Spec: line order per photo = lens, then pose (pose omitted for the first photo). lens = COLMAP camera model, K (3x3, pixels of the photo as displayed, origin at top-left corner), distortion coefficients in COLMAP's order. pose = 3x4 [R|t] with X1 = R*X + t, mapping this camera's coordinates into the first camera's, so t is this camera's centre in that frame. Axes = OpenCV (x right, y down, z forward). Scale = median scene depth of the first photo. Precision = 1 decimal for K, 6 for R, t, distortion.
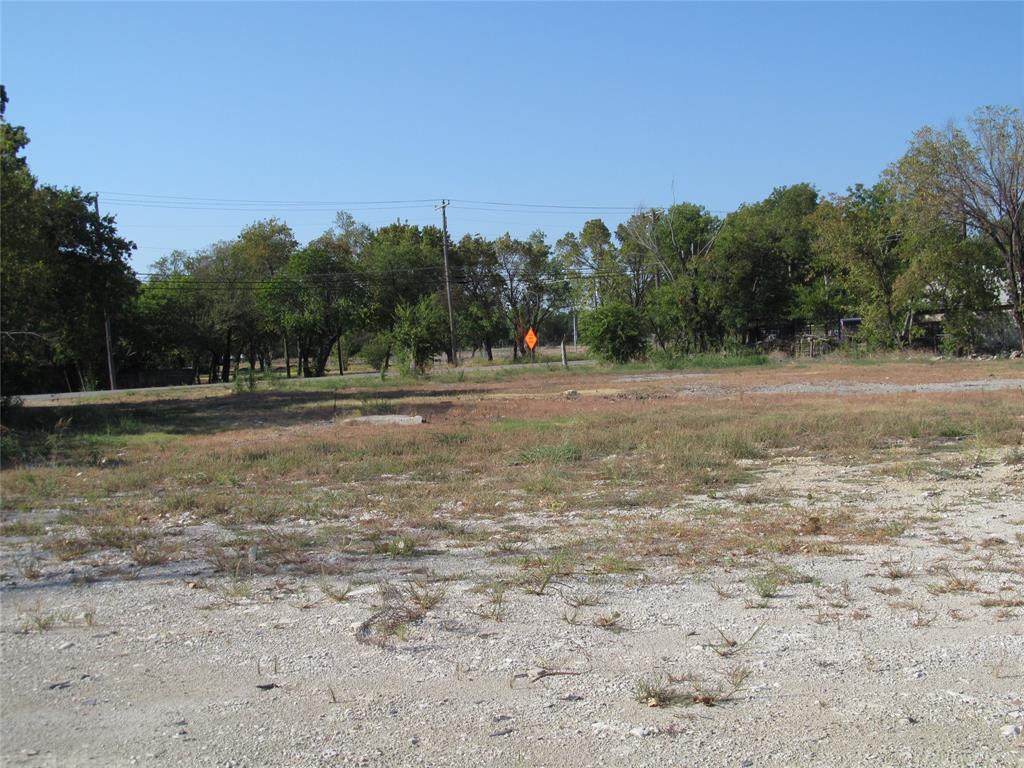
lens RADIAL K [[1404.4, 0, 512.6], [0, 1404.4, 384.6], [0, 0, 1]] dist [-0.122953, 0.000000]
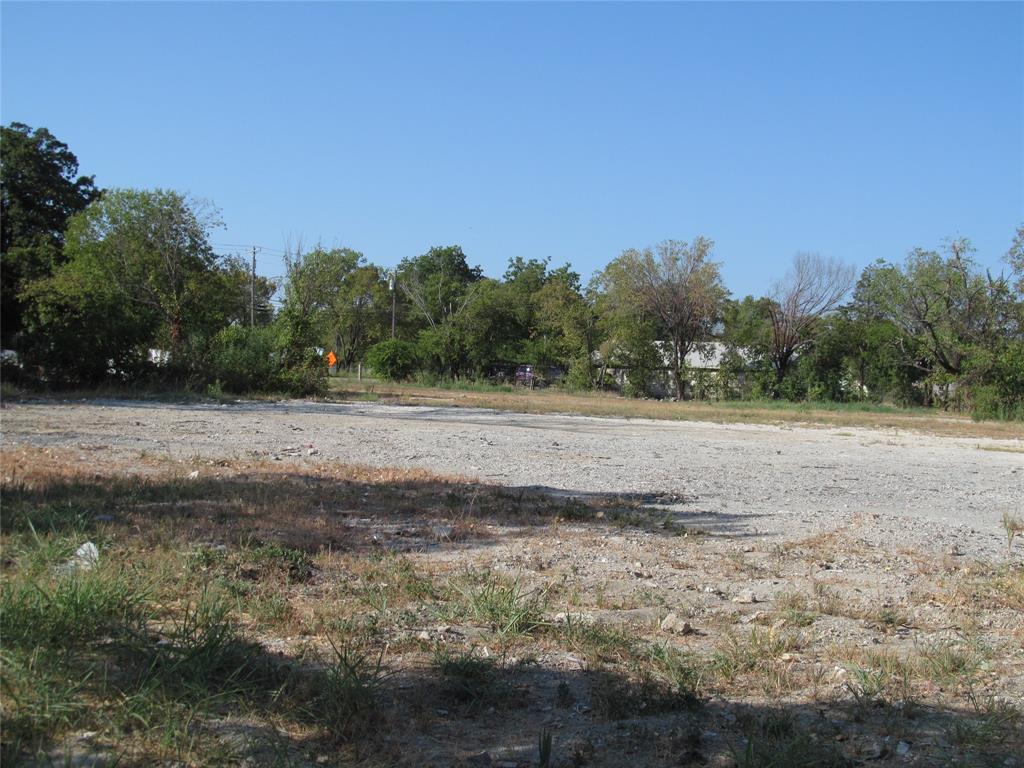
lens RADIAL K [[1404.4, 0, 511.0], [0, 1404.4, 384.3], [0, 0, 1]] dist [-0.122953, 0.000000]
pose [[0.949770, 0.091264, 0.299345, -0.245732], [-0.084677, 0.995796, -0.034931, 0.027286], [-0.301275, 0.007829, 0.953505, -0.393405]]
